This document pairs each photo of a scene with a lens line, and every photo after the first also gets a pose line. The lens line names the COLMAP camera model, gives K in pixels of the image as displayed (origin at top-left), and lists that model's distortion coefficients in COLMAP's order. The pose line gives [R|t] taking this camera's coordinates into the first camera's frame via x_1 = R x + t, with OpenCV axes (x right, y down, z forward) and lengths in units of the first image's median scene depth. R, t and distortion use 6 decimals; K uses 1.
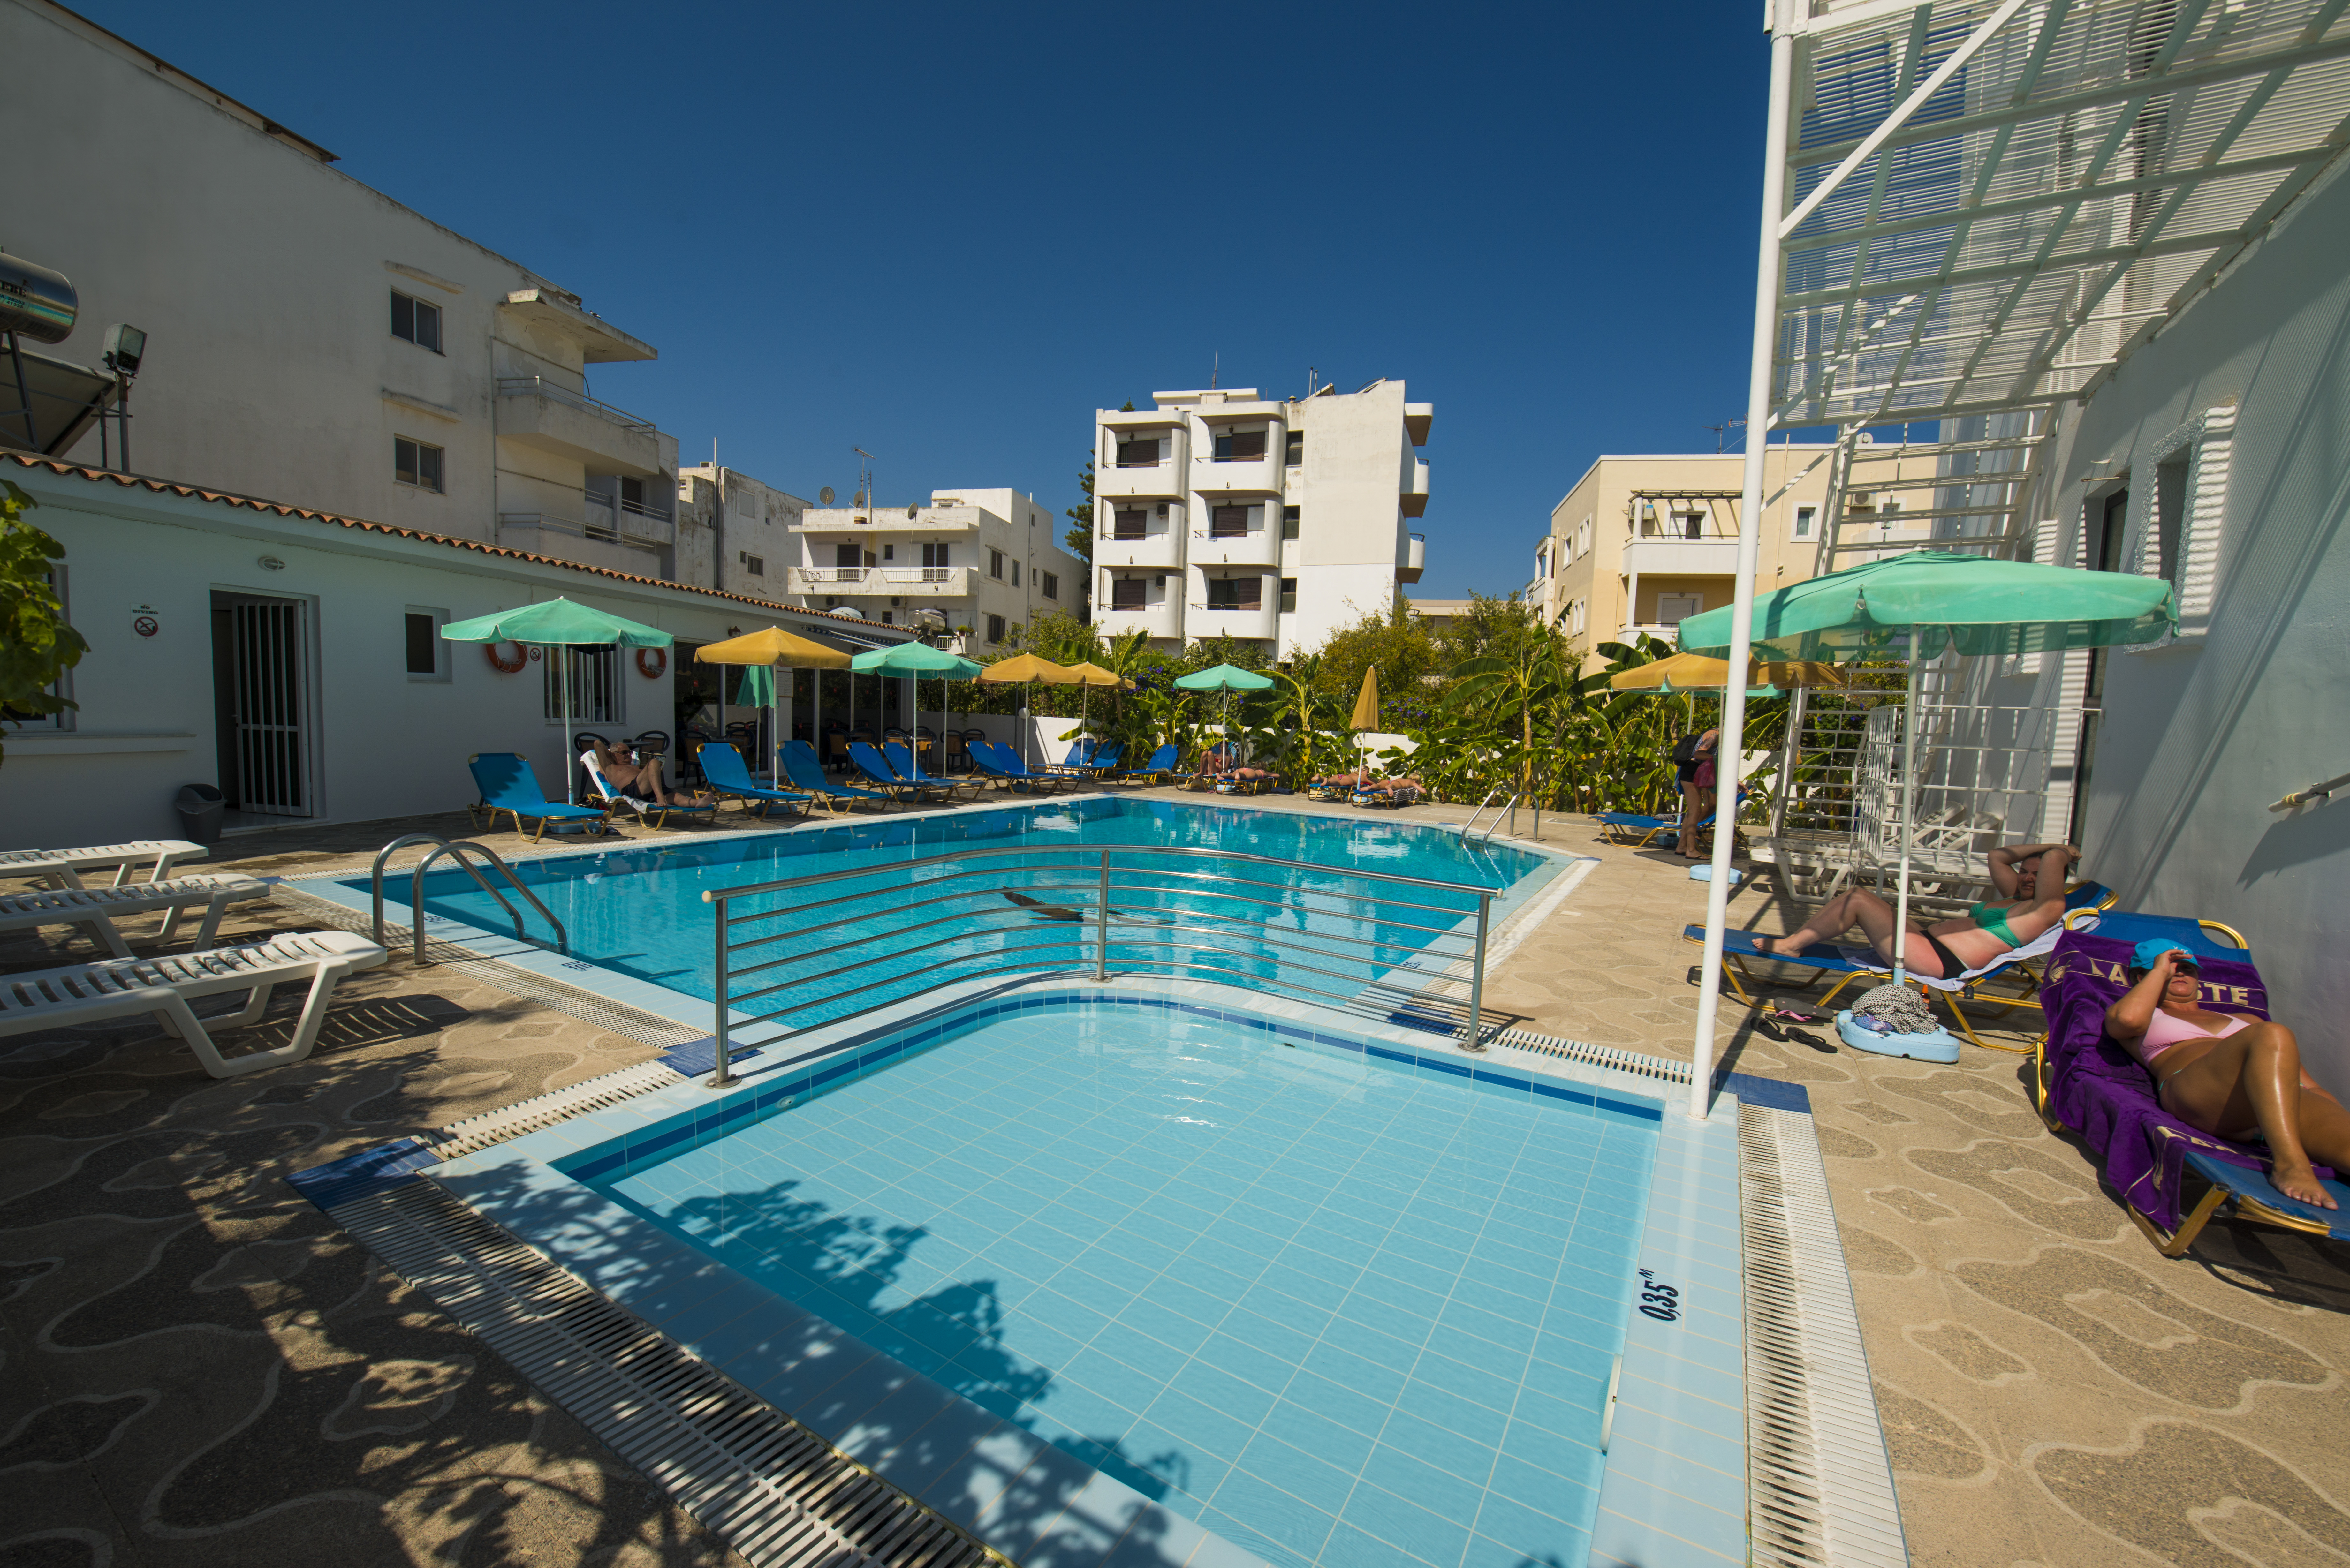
lens RADIAL K [[947.3, 0, 1175.0], [0, 947.3, 784.0], [0, 0, 1]] dist [-0.002458, -0.007224]
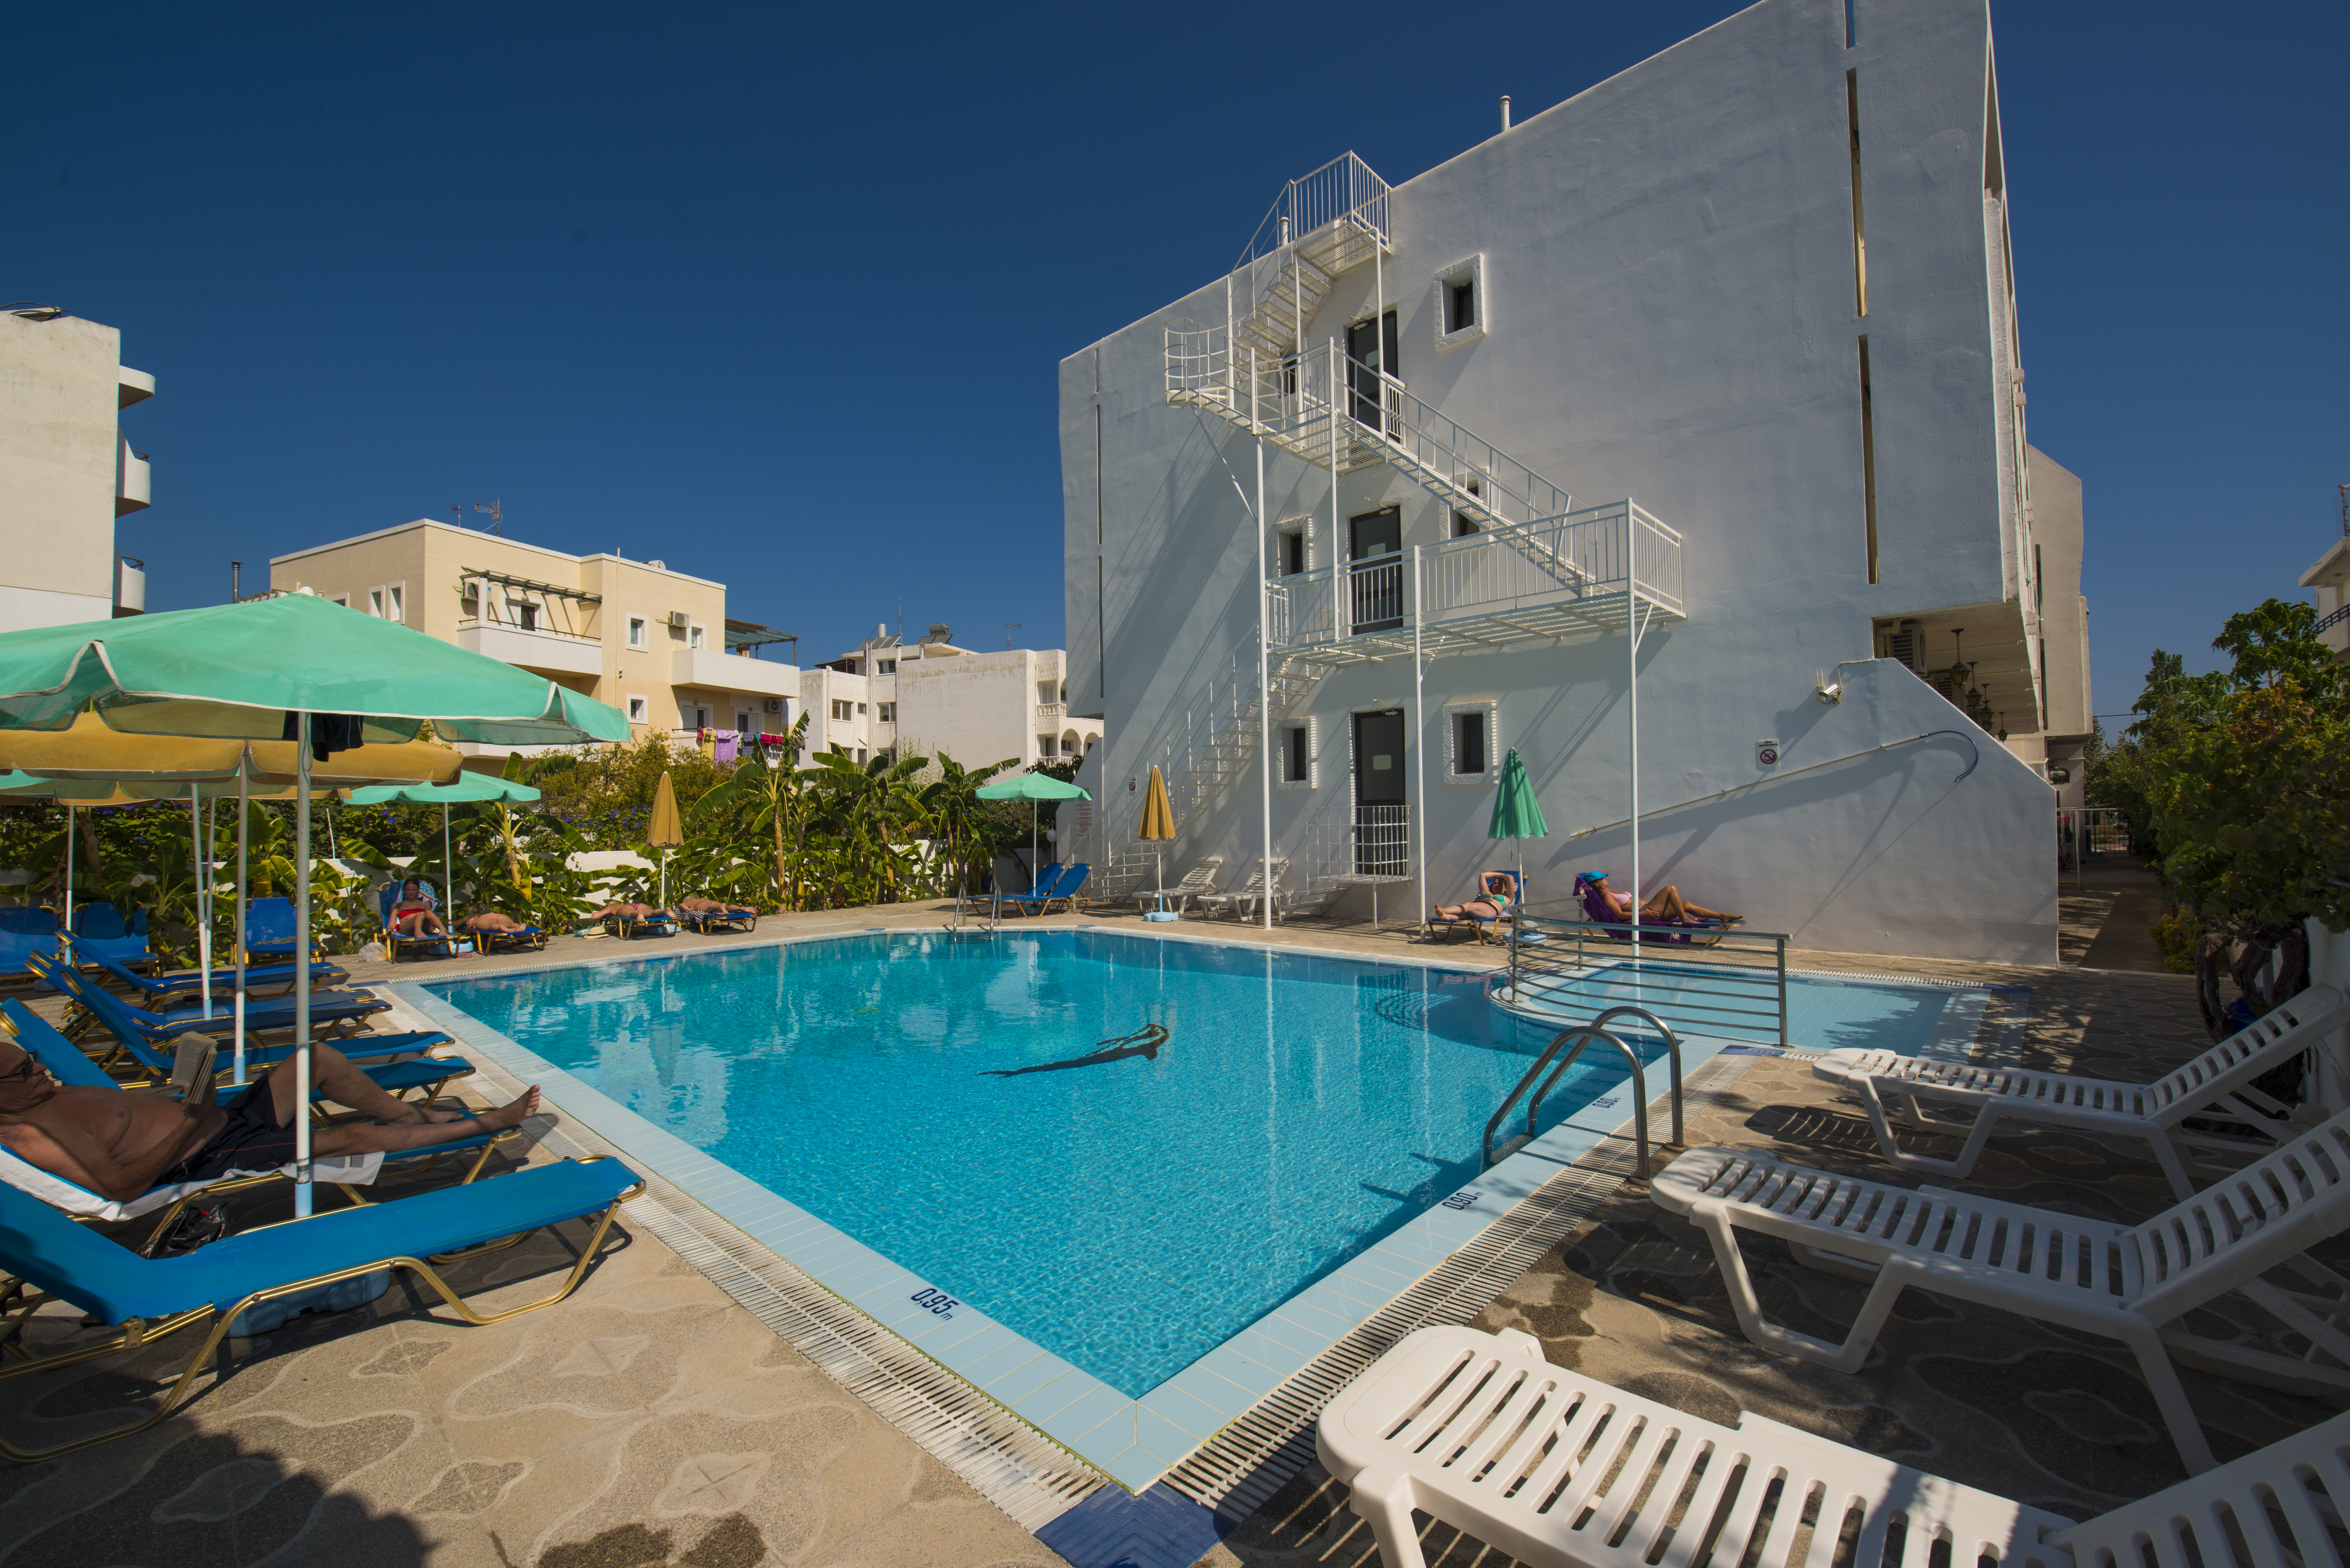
lens RADIAL K [[959.4, 0, 1175.0], [0, 959.4, 784.0], [0, 0, 1]] dist [-0.002419, -0.007379]
pose [[0.212915, -0.010741, 0.977012, -0.260642], [0.094888, 0.995440, -0.009735, -0.032896], [-0.972452, 0.094780, 0.212964, 0.172490]]
